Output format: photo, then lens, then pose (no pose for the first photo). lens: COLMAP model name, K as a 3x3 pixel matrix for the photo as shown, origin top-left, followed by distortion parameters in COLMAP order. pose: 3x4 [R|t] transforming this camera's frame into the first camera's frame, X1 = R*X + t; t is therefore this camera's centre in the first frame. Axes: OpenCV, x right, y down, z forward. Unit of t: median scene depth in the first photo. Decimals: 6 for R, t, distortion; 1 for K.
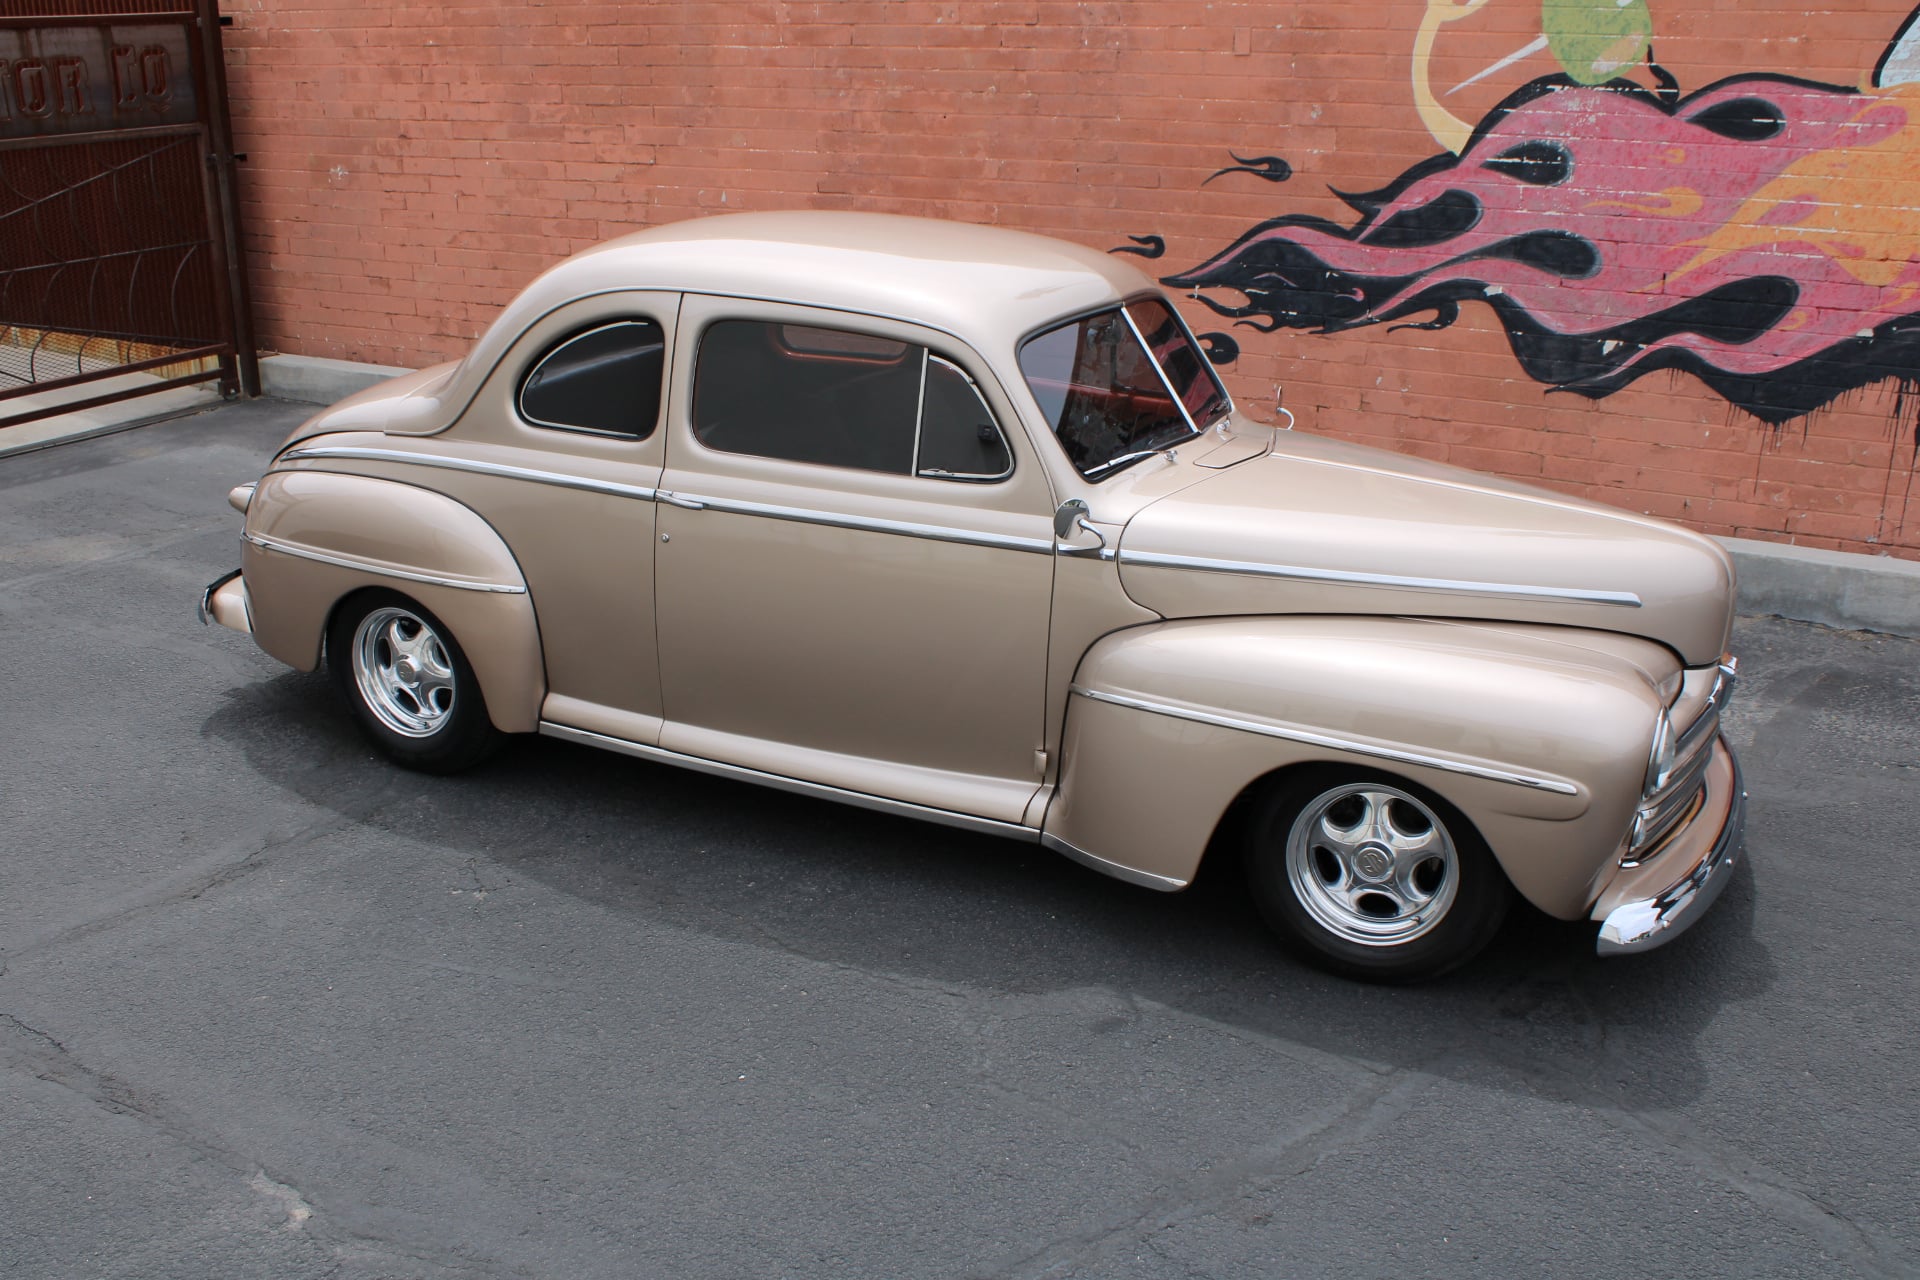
lens RADIAL K [[1835.0, 0, 946.8], [0, 1835.0, 623.6], [0, 0, 1]] dist [-0.092037, 0.000000]
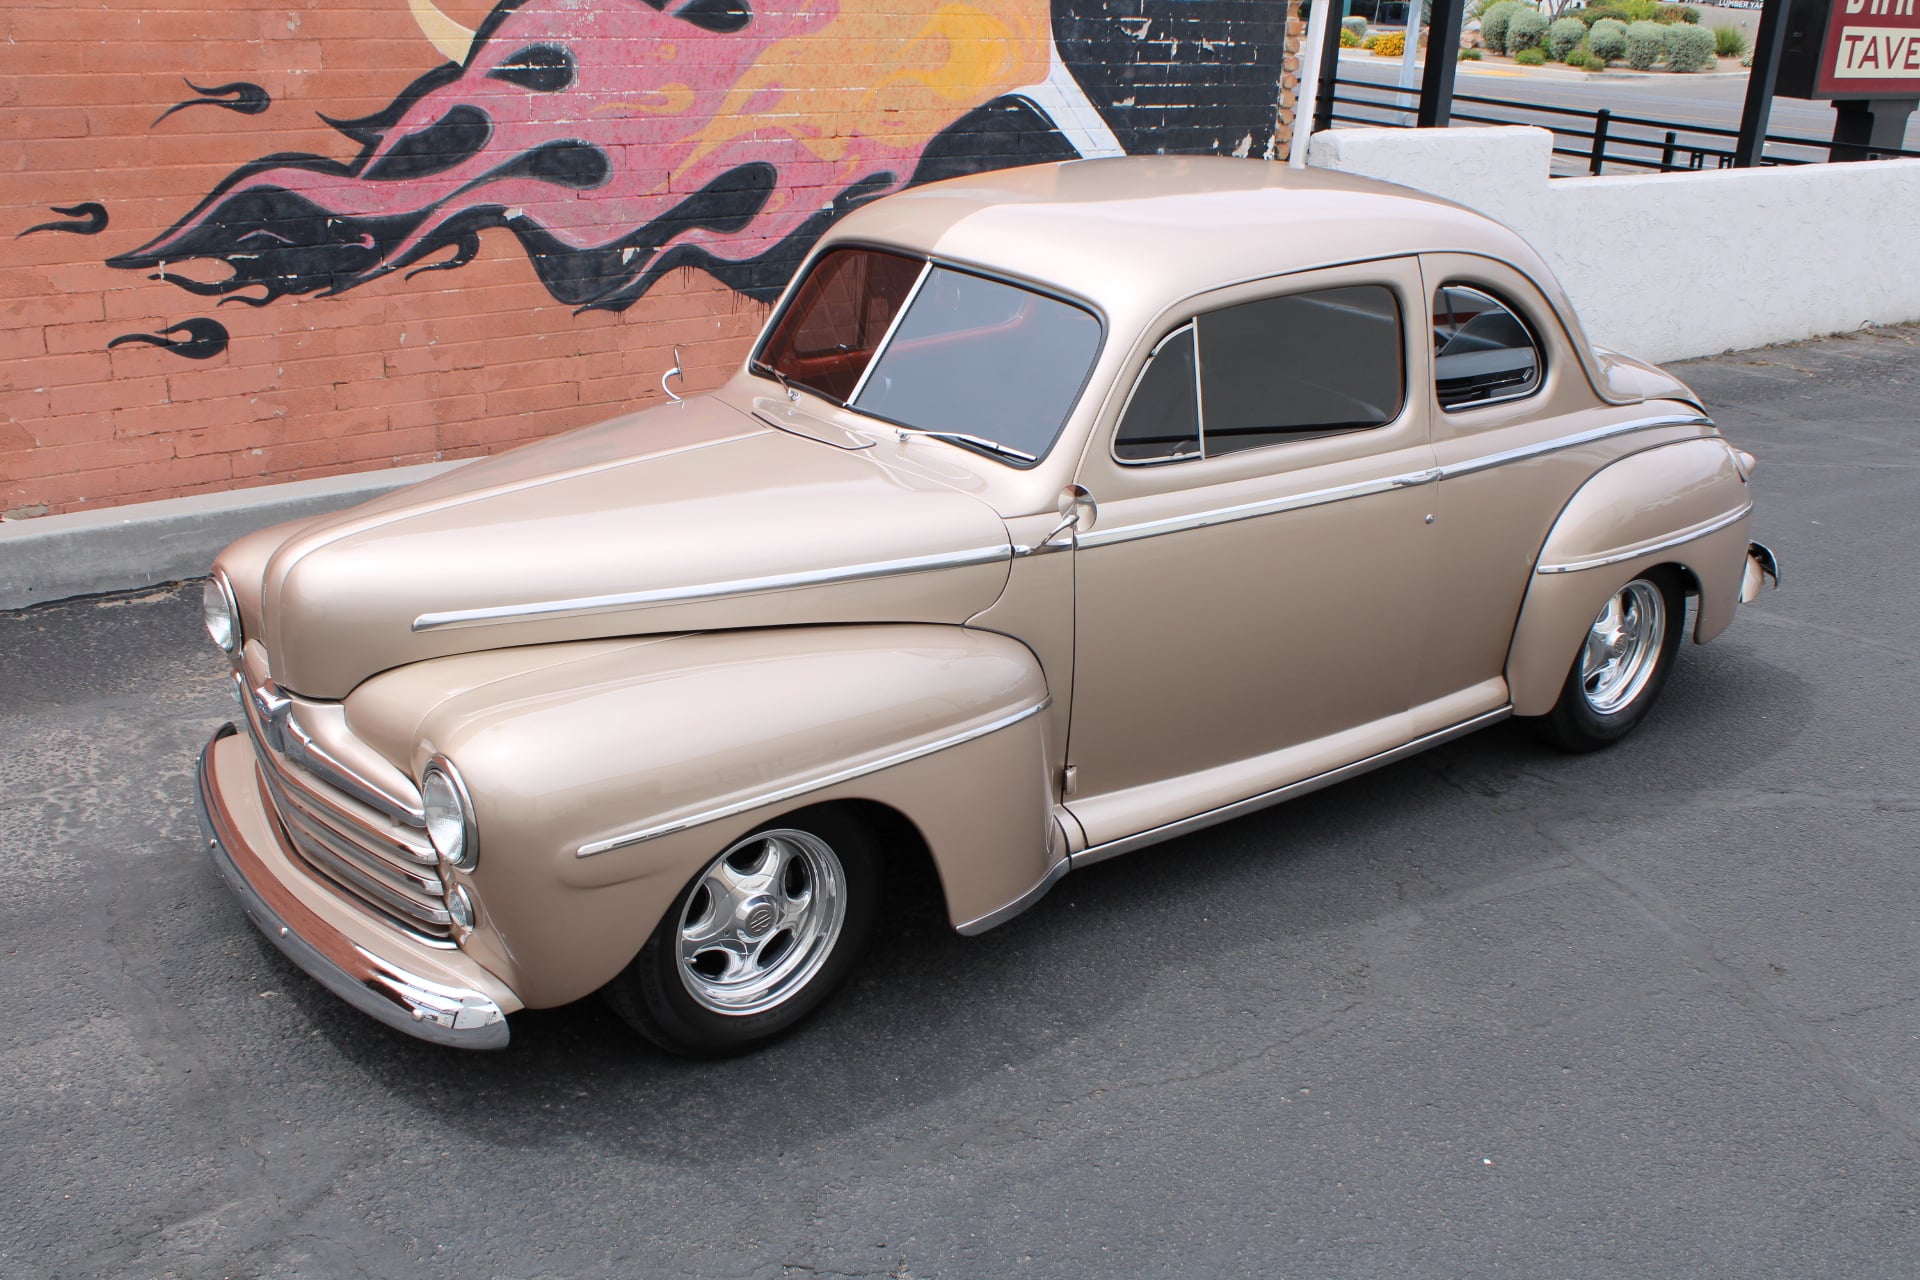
lens RADIAL K [[1933.9, 0, 946.1], [0, 1933.9, 626.4], [0, 0, 1]] dist [-0.068912, 0.000000]
pose [[0.389605, -0.300919, 0.870434, -0.487150], [0.249847, 0.944207, 0.214592, -0.136309], [-0.886445, 0.133869, 0.443052, 0.400894]]
